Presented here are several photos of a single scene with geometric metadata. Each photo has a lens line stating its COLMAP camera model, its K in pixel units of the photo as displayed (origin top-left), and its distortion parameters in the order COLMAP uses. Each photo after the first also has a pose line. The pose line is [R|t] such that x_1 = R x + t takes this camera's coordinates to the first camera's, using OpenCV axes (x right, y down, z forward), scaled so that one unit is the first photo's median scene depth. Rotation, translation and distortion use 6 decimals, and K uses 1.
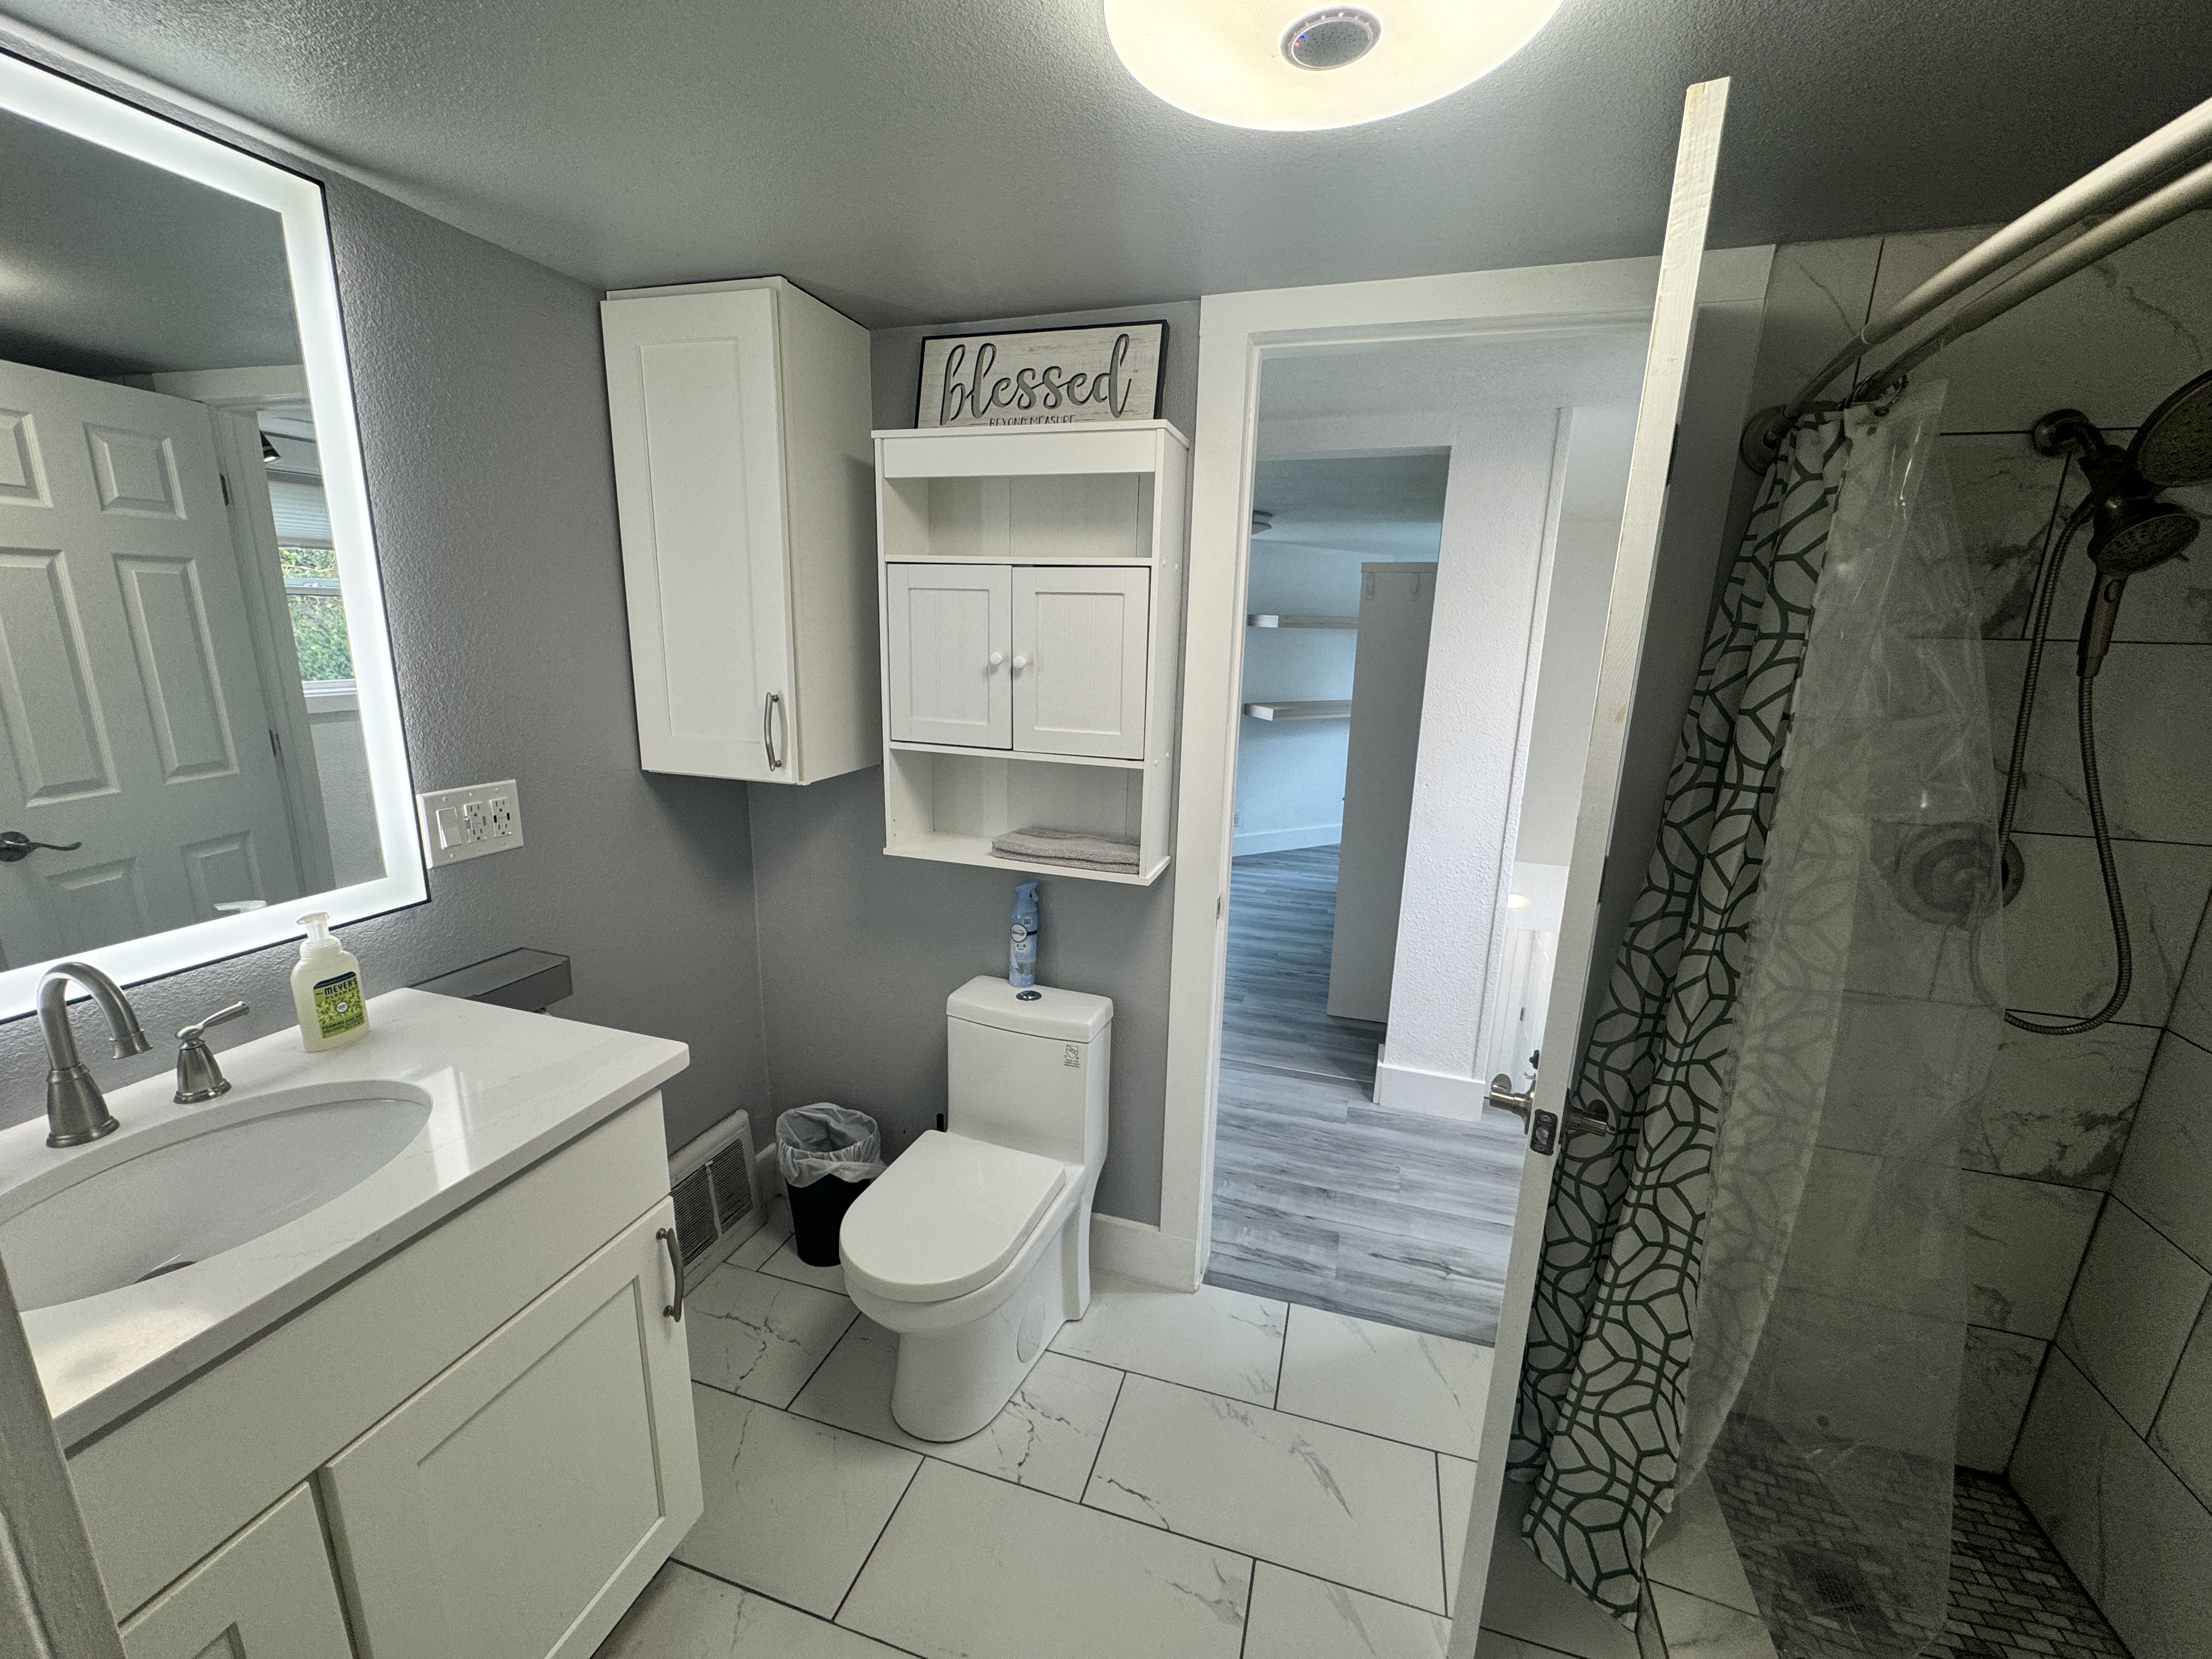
lens RADIAL K [[882.4, 0, 1105.5], [0, 882.4, 834.9], [0, 0, 1]] dist [-0.002350, -0.000321]
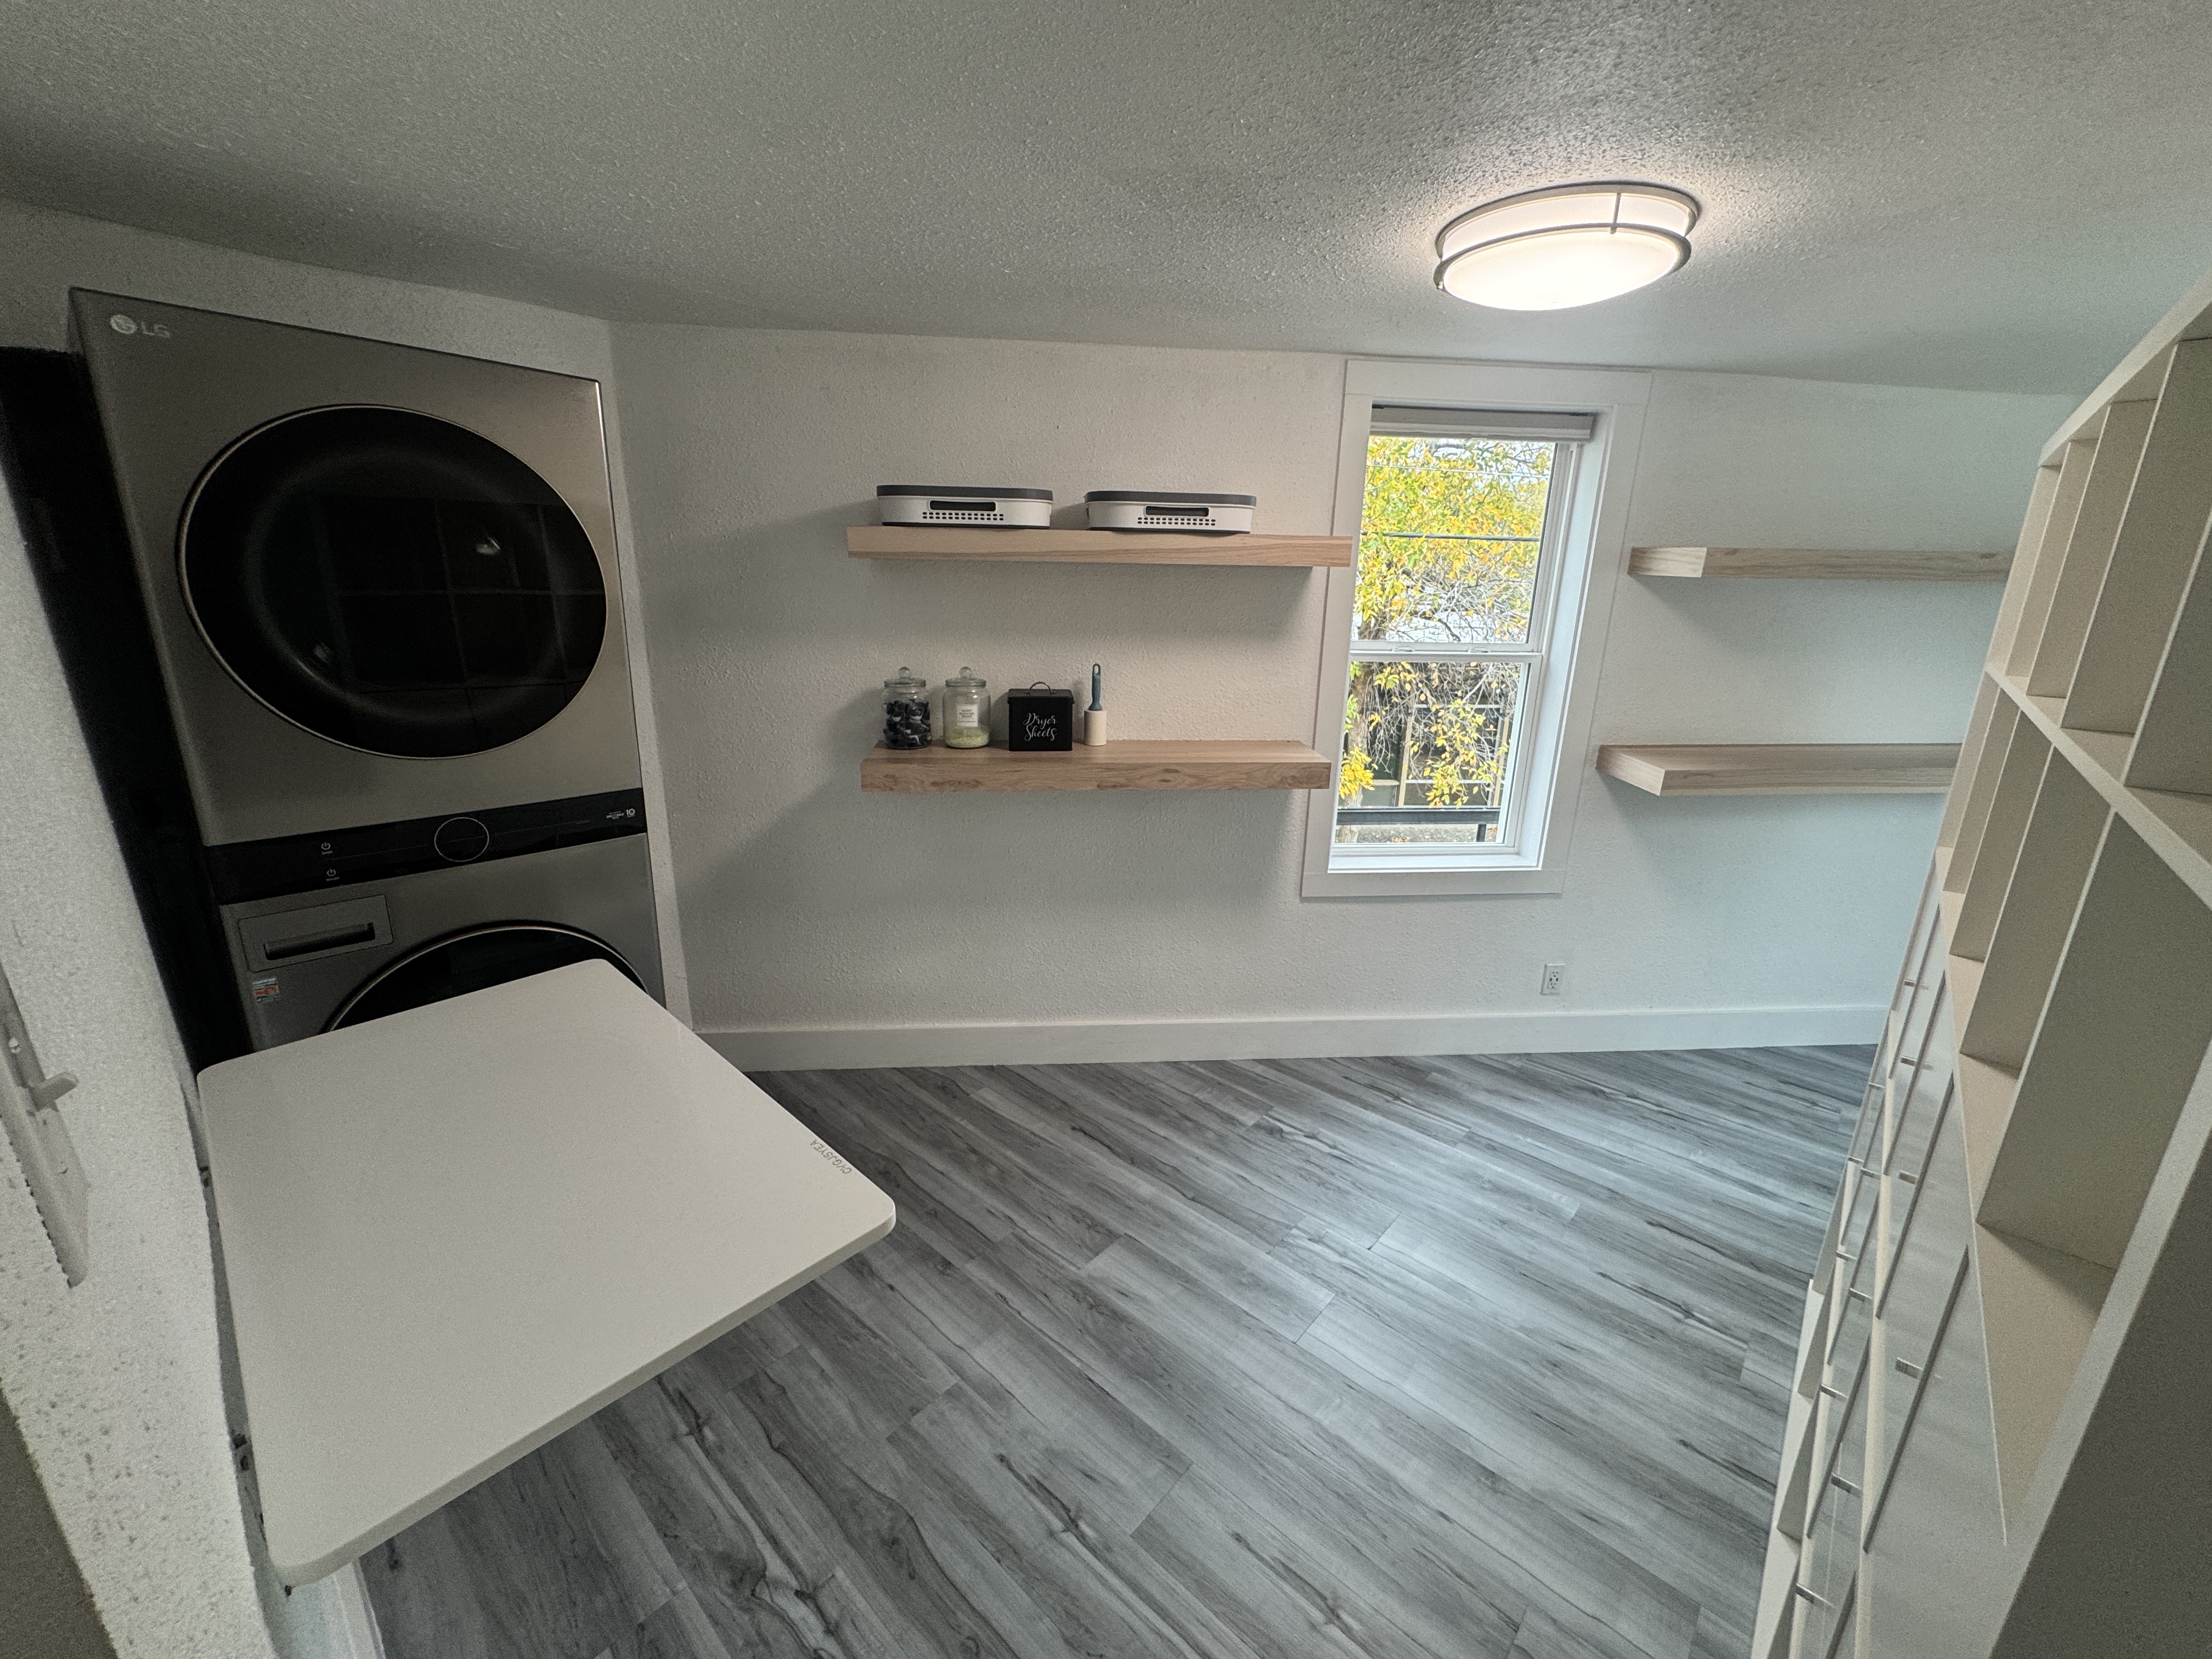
lens RADIAL K [[882.4, 0, 1105.7], [0, 882.4, 822.0], [0, 0, 1]] dist [-0.002350, -0.000321]
pose [[0.908212, 0.105702, -0.404942, 0.122023], [-0.091788, 0.994330, 0.053686, -0.118217], [0.408320, -0.011589, 0.912765, 0.504370]]
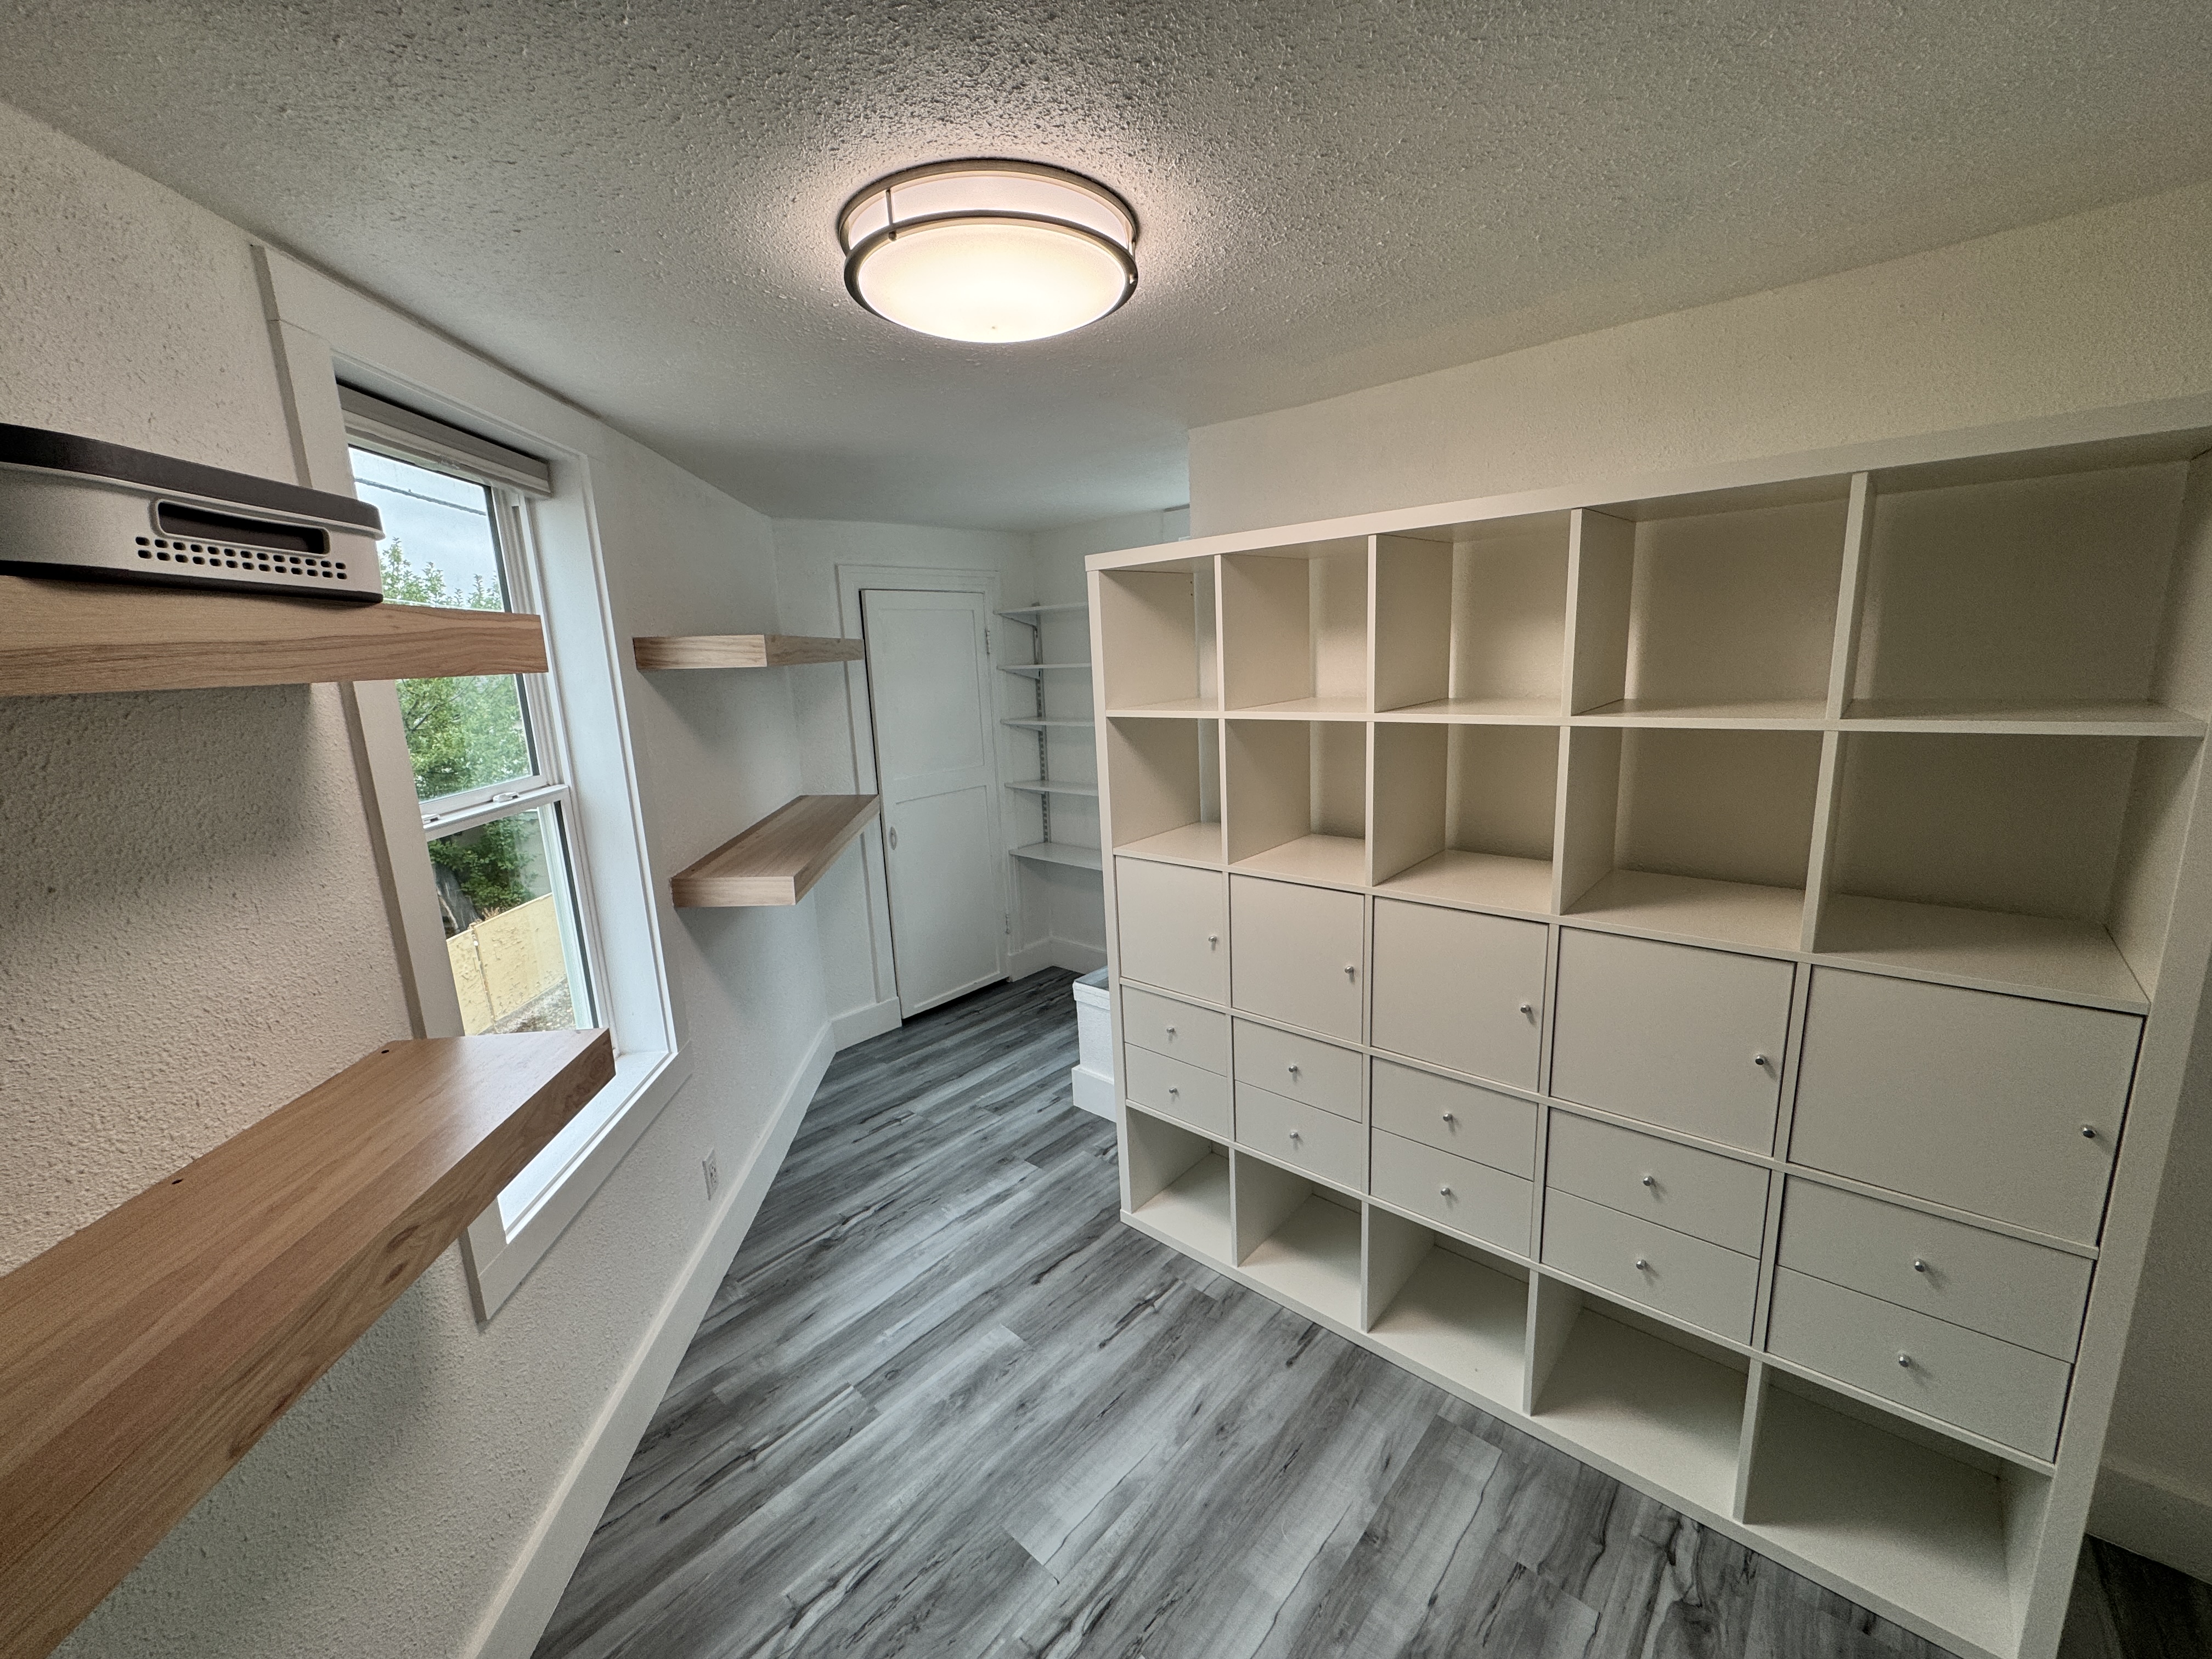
lens RADIAL K [[882.4, 0, 1105.7], [0, 882.4, 828.1], [0, 0, 1]] dist [-0.002350, -0.000321]
pose [[0.425658, -0.226555, 0.876064, -0.086947], [0.268122, 0.956252, 0.117018, -0.175500], [-0.864249, 0.185082, 0.467780, 0.710574]]
